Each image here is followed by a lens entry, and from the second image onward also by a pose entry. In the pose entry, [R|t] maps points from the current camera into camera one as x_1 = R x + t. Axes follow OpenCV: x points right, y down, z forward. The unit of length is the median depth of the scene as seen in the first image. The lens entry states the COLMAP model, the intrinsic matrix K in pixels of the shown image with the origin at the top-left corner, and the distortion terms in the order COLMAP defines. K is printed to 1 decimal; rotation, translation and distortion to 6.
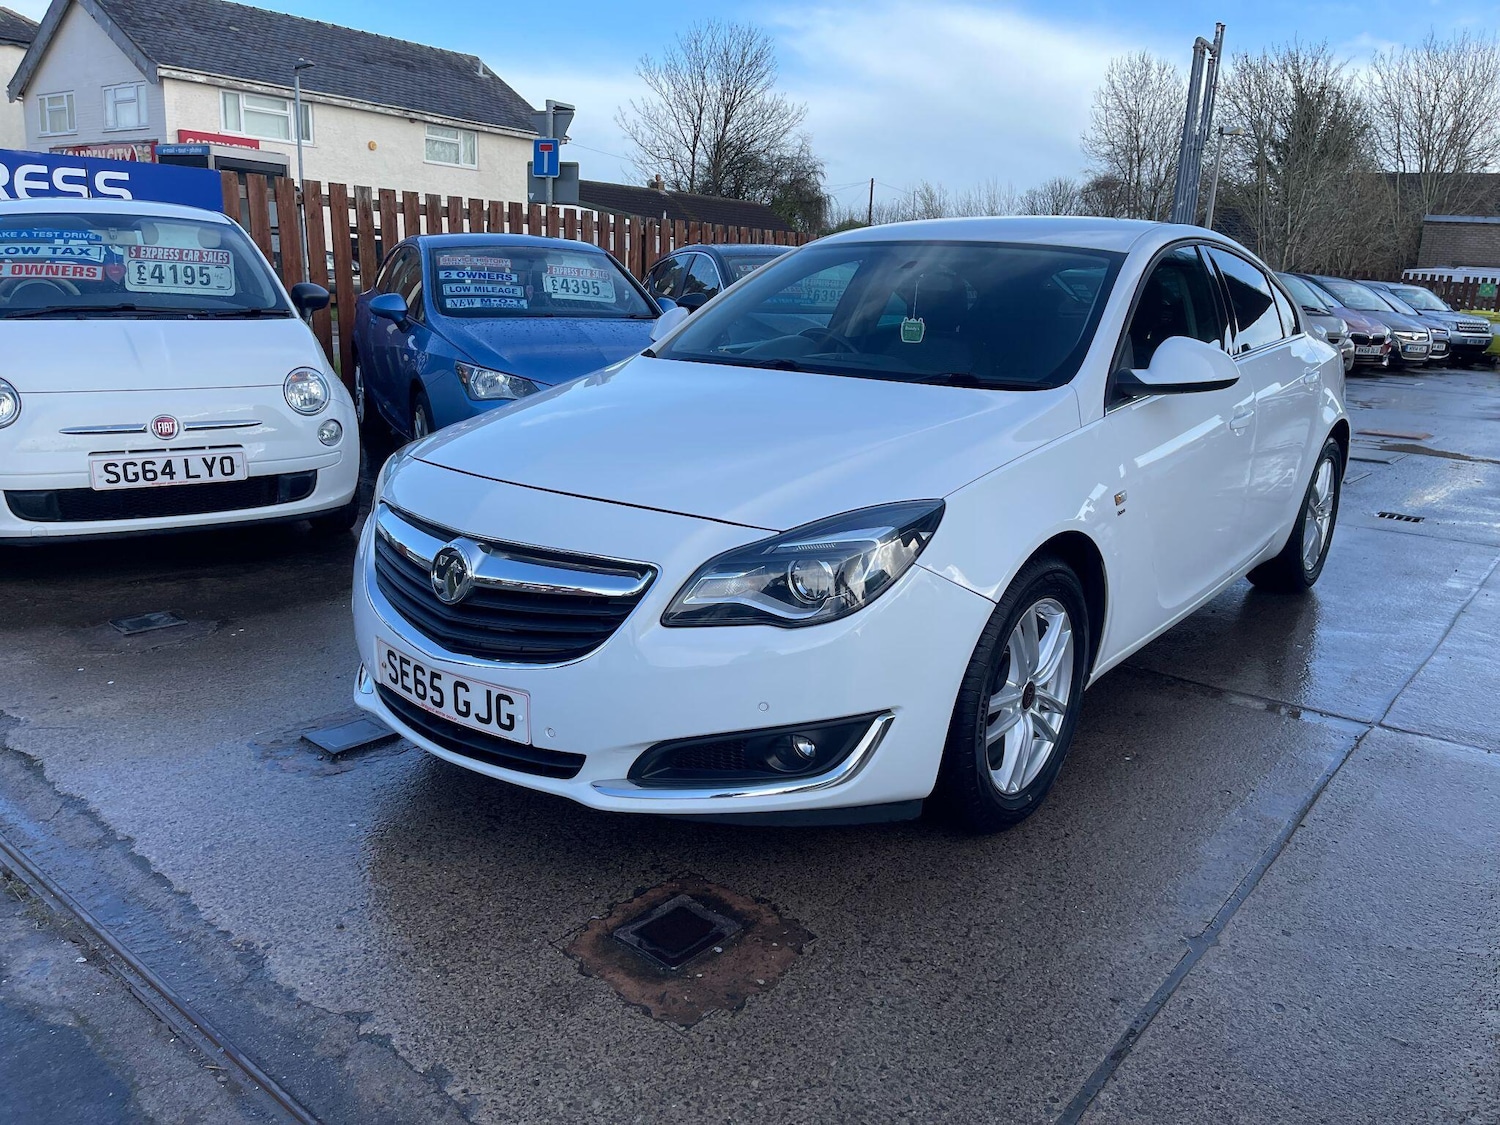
lens RADIAL K [[1107.3, 0, 761.6], [0, 1107.3, 555.6], [0, 0, 1]] dist [0.084033, -0.116072]
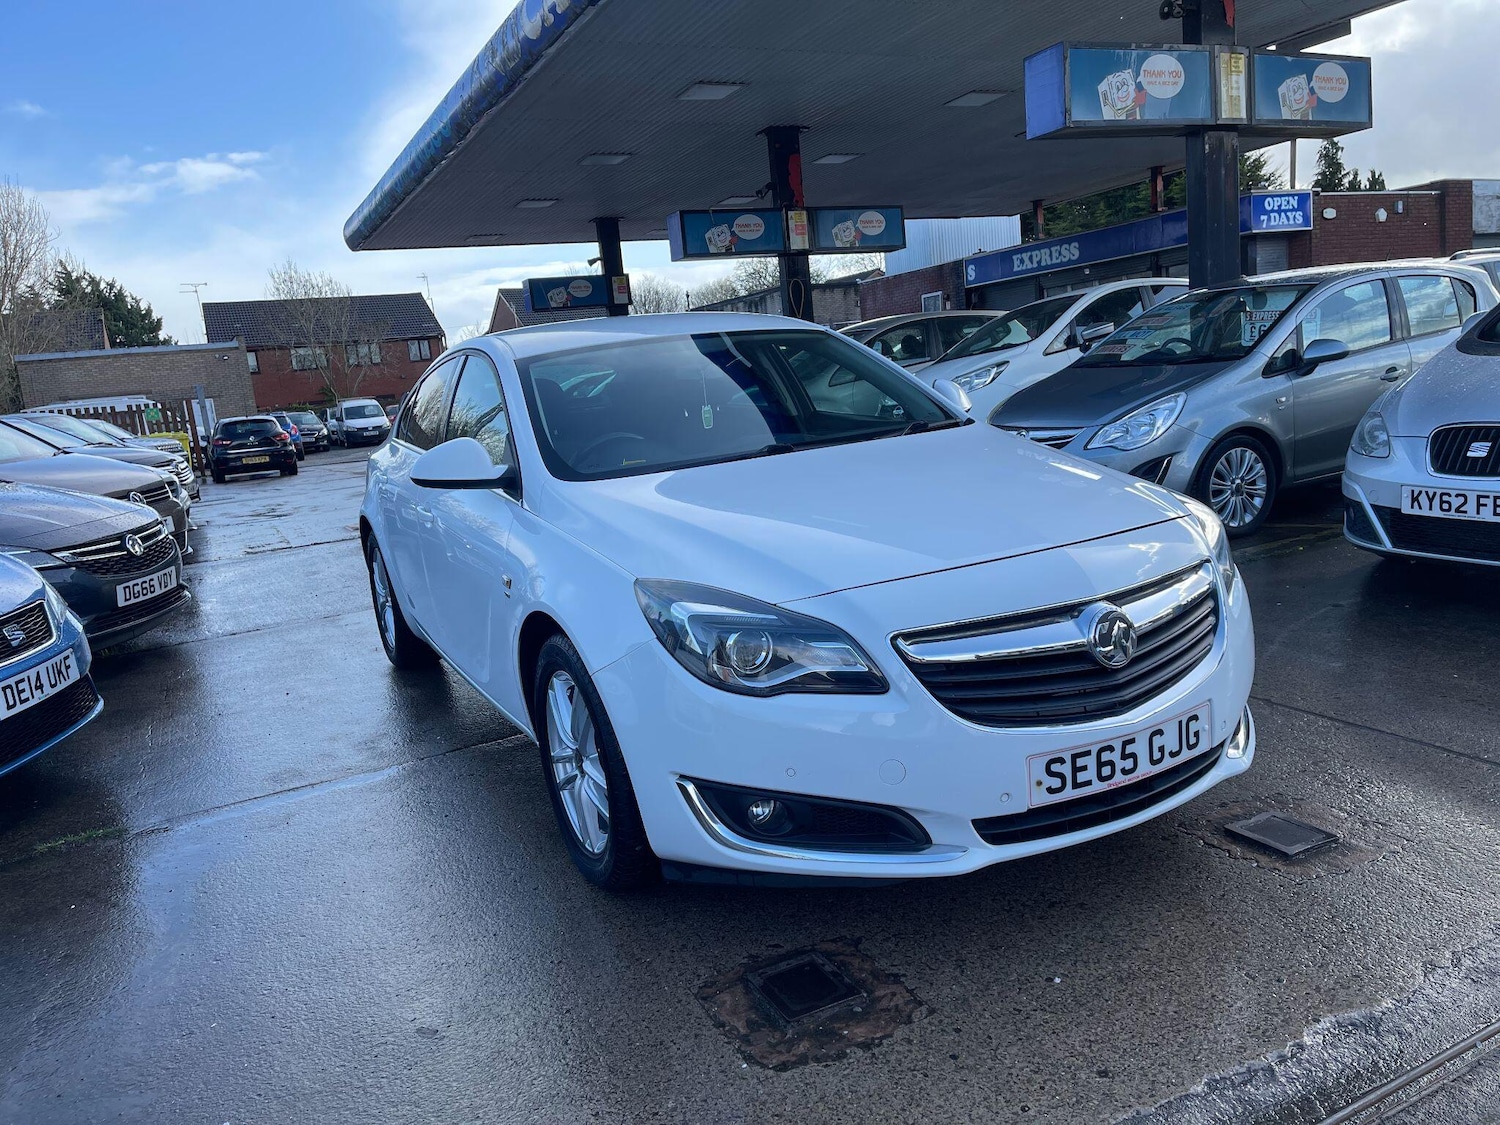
lens RADIAL K [[1123.1, 0, 775.5], [0, 1123.1, 563.2], [0, 0, 1]] dist [0.064374, -0.110744]
pose [[0.402437, -0.233967, 0.885044, -0.655554], [0.330803, 0.938627, 0.097712, -0.124082], [-0.853588, 0.253453, 0.455136, 0.405685]]
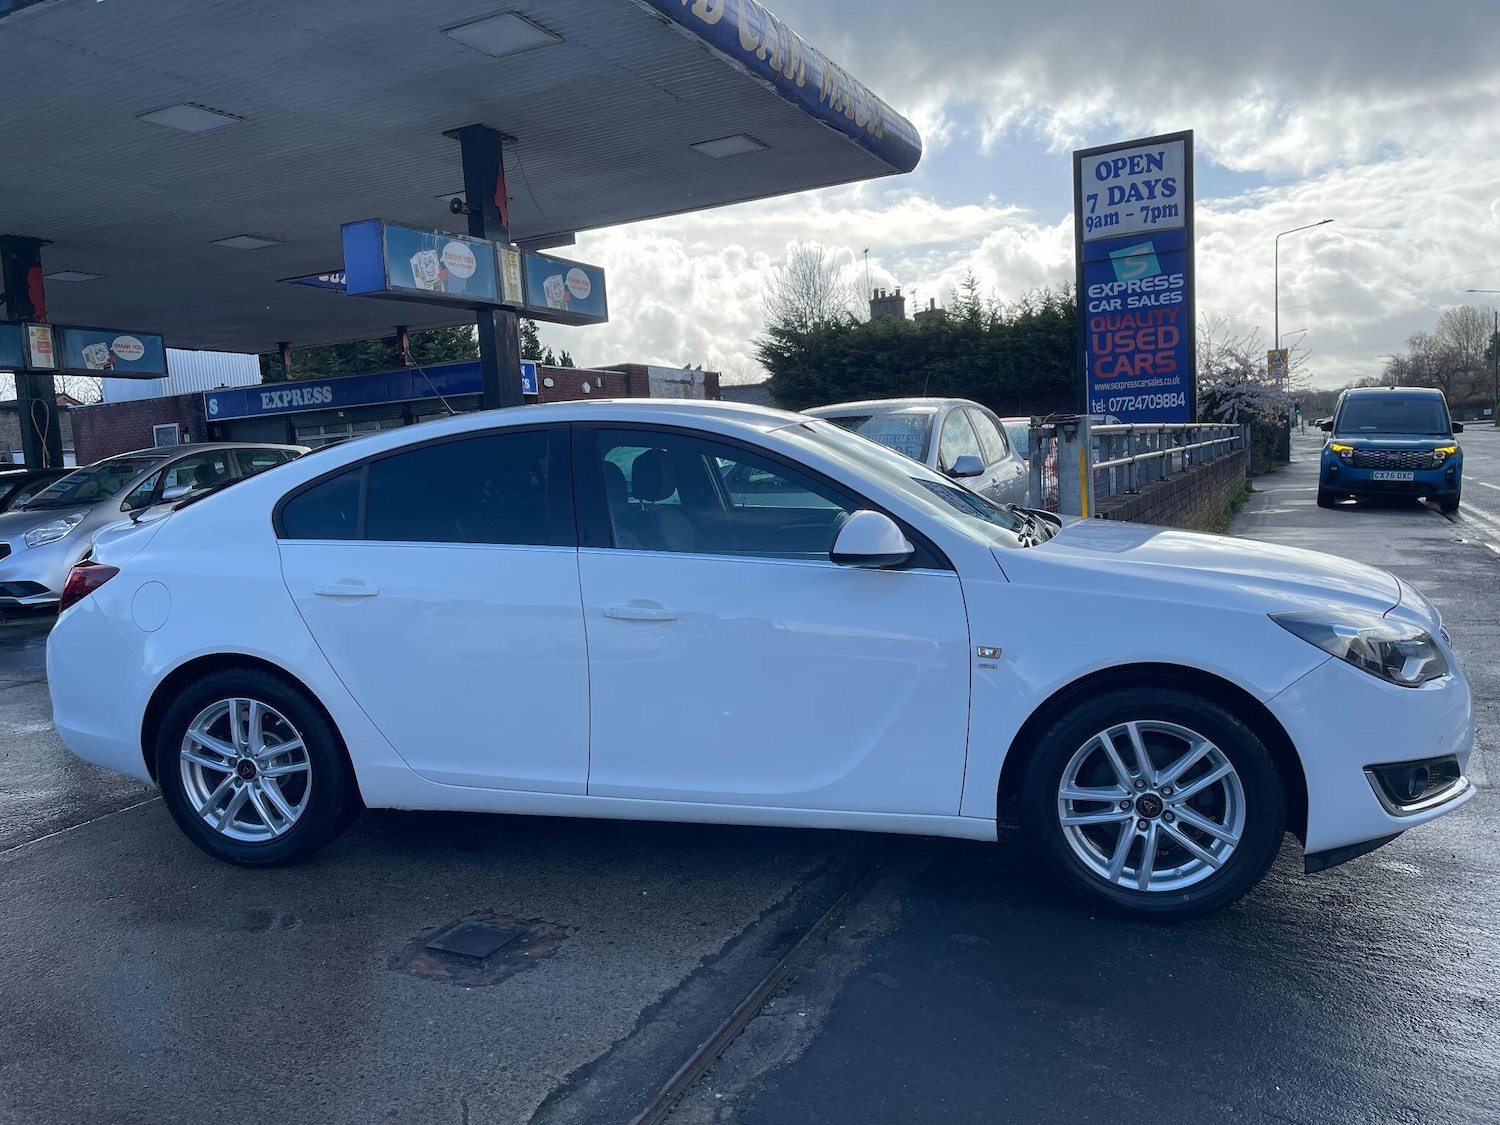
lens RADIAL K [[1107.3, 0, 761.6], [0, 1107.3, 555.6], [0, 0, 1]] dist [0.084033, -0.116072]
pose [[-0.244658, -0.115947, 0.962652, -0.881376], [0.284449, 0.940558, 0.185578, -0.174148], [-0.926947, 0.319228, -0.197134, 0.571606]]
